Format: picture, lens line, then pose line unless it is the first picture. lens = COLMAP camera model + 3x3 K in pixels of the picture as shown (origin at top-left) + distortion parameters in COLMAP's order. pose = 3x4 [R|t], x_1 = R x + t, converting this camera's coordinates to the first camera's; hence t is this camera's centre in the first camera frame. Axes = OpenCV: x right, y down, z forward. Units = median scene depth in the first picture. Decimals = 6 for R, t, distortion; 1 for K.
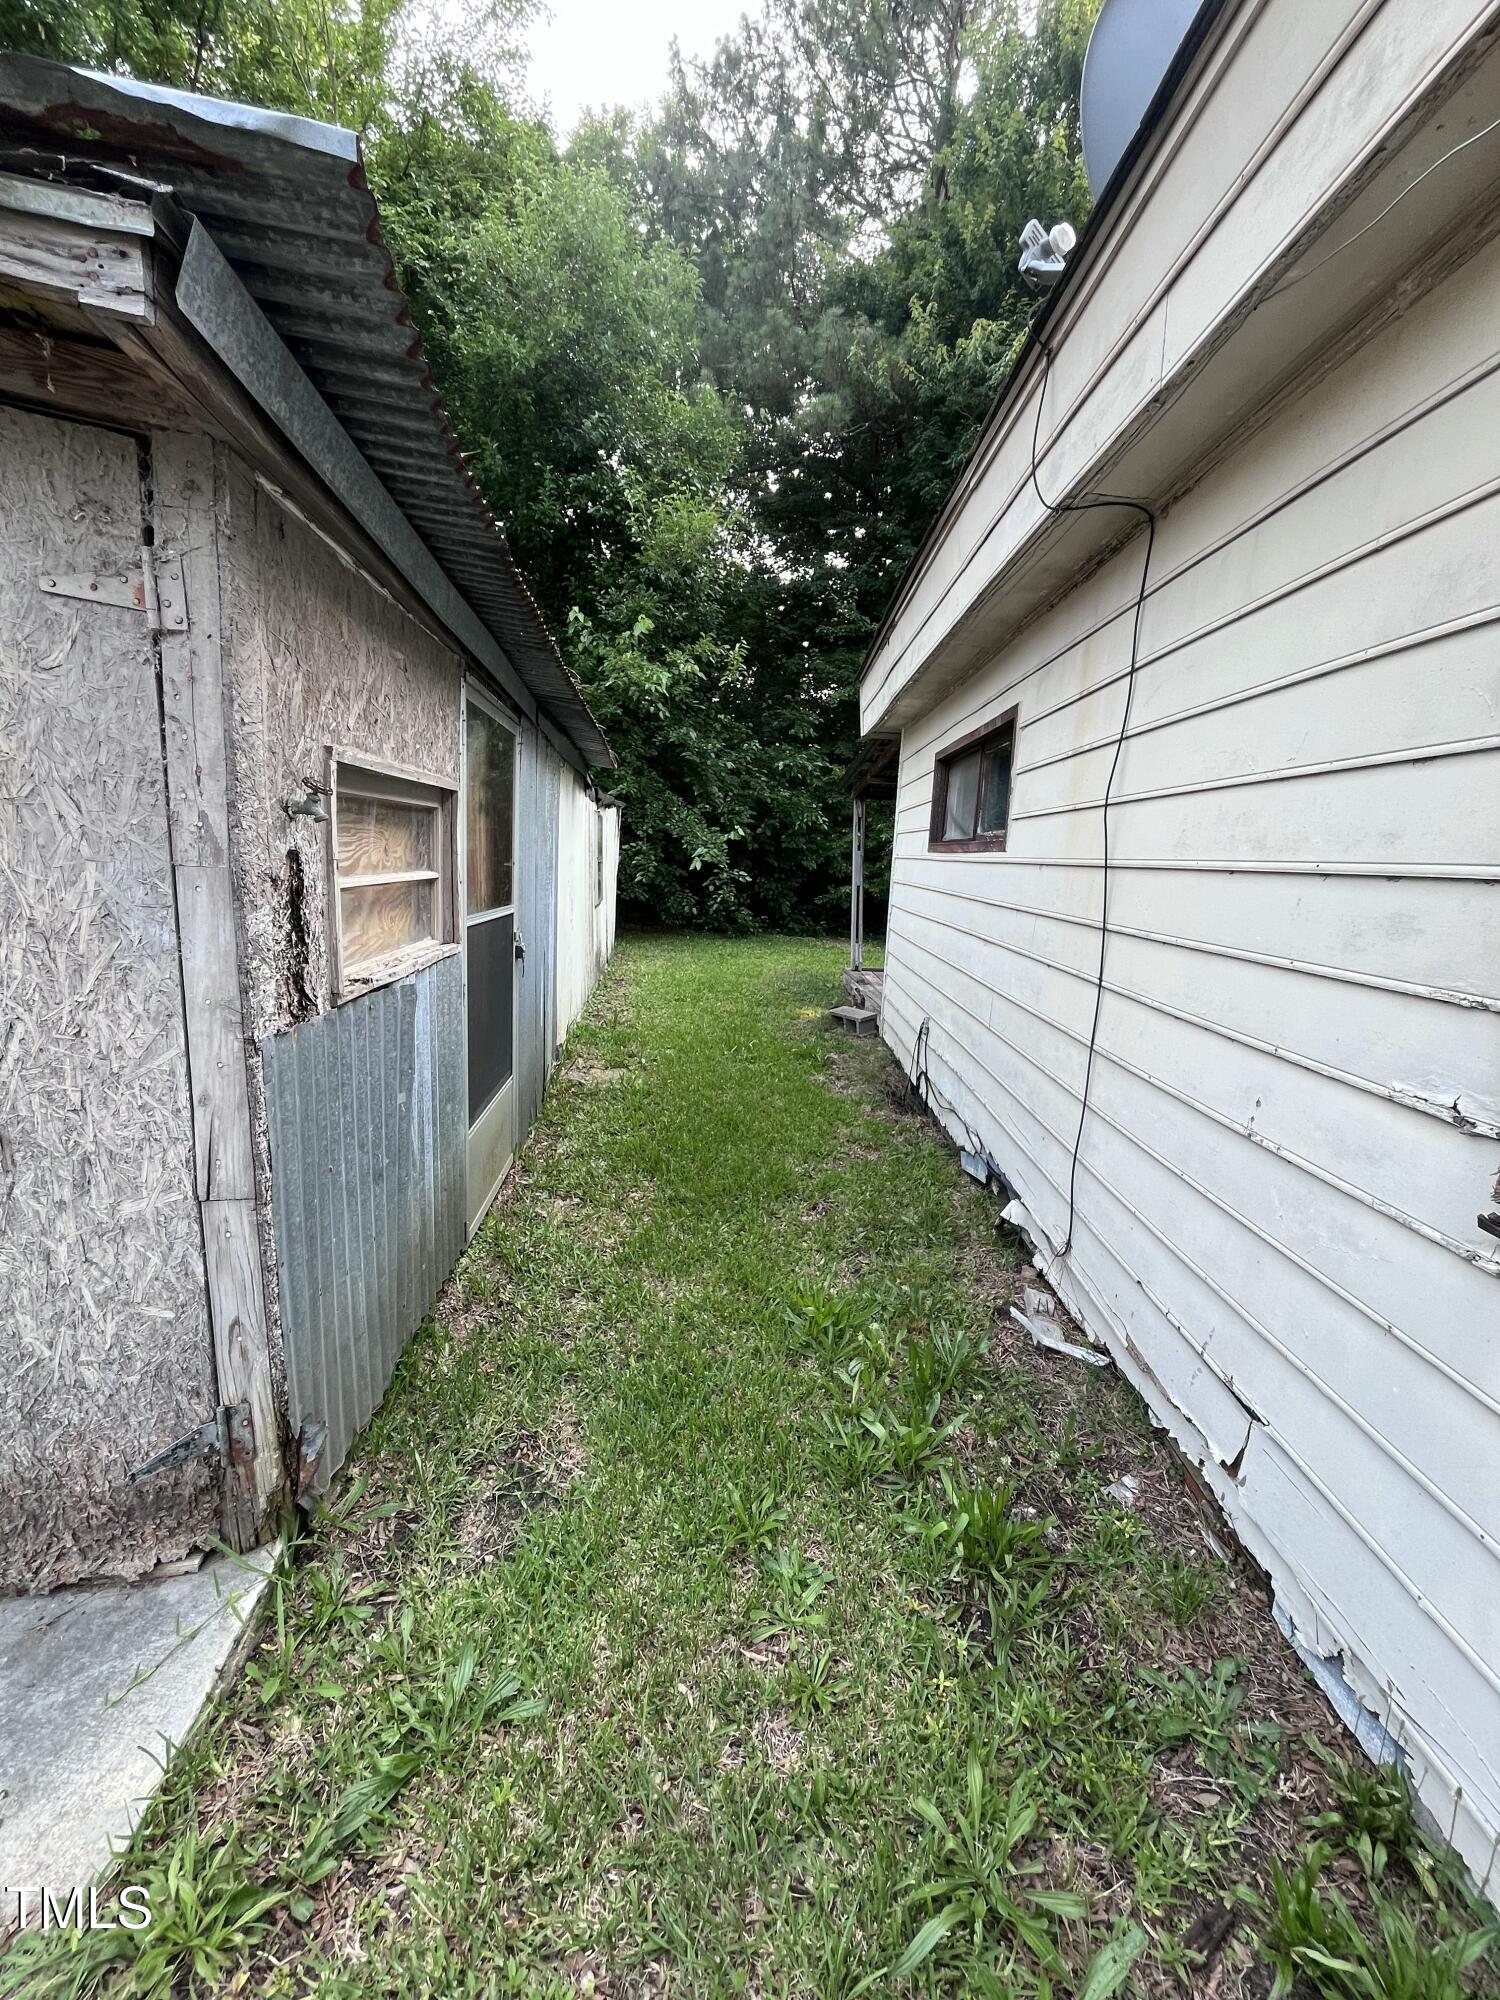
lens RADIAL K [[815.5, 0, 748.1], [0, 815.5, 994.6], [0, 0, 1]] dist [-0.003968, 0.000213]
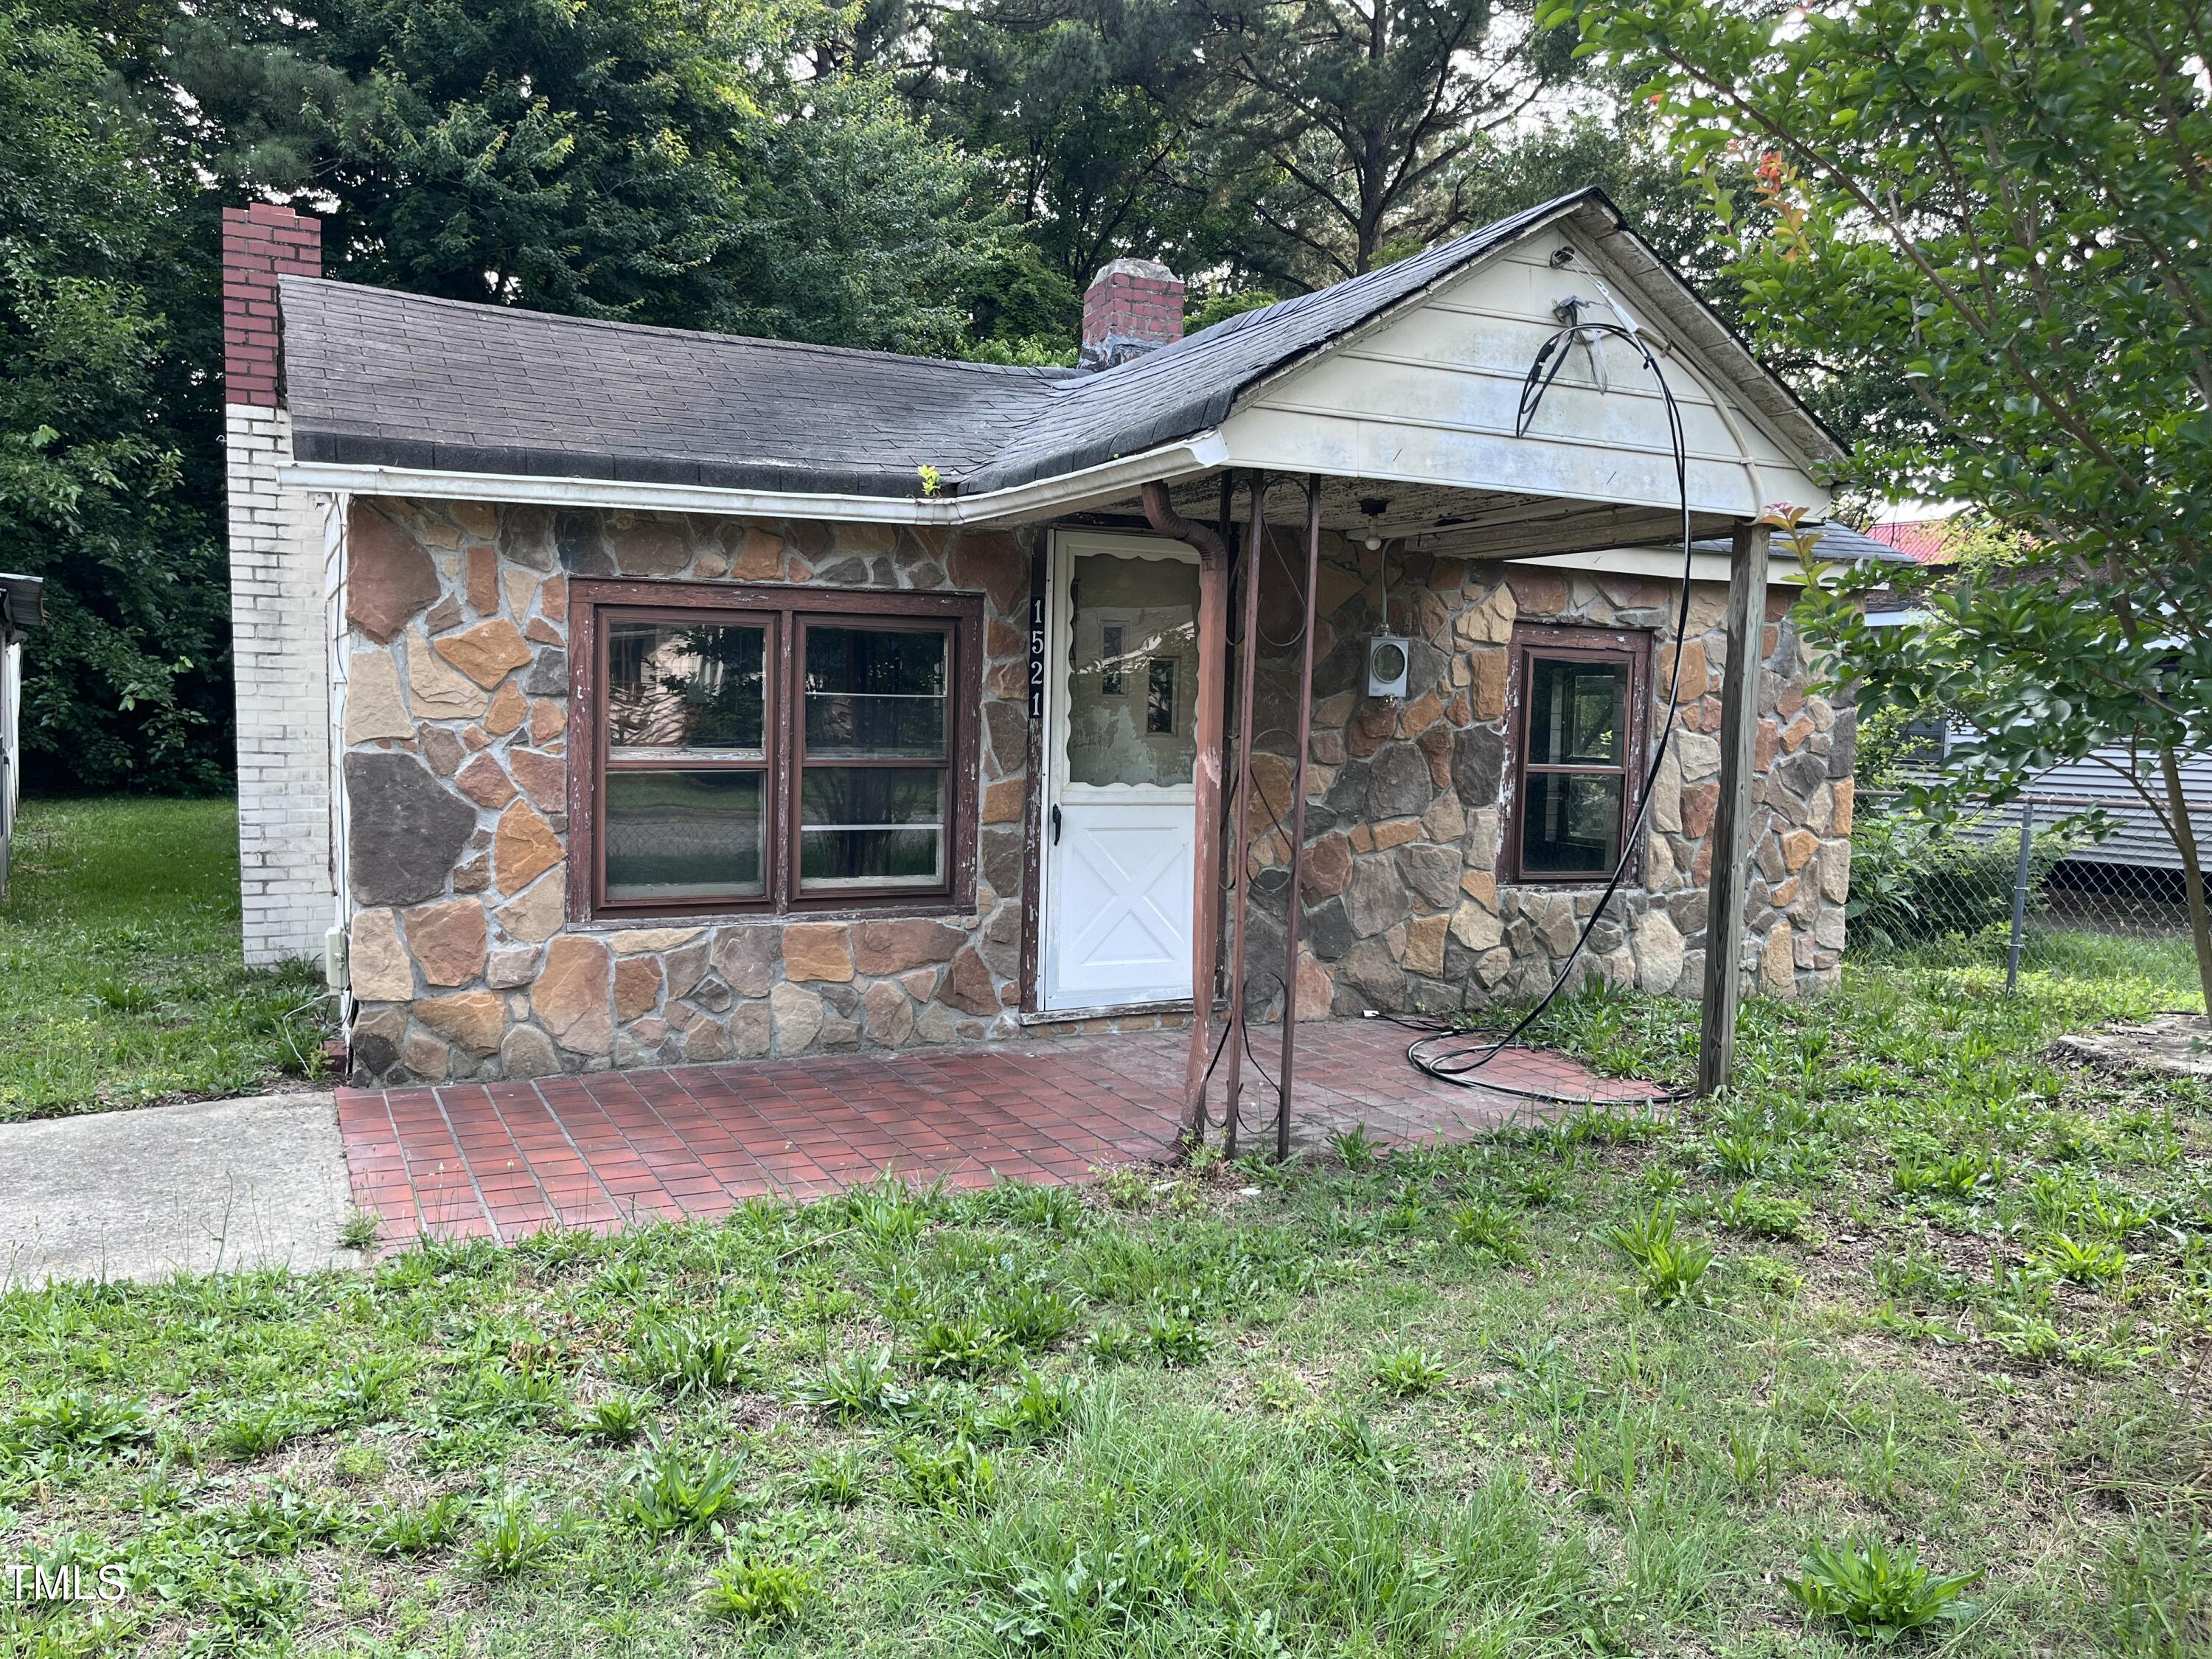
lens RADIAL K [[1677.3, 0, 1104.2], [0, 1677.3, 834.0], [0, 0, 1]] dist [-0.006002, -0.001768]
pose [[0.895563, -0.052208, 0.441862, 0.061304], [0.087619, 0.994339, -0.060100, 0.148145], [-0.436223, 0.092539, 0.895068, -0.862069]]
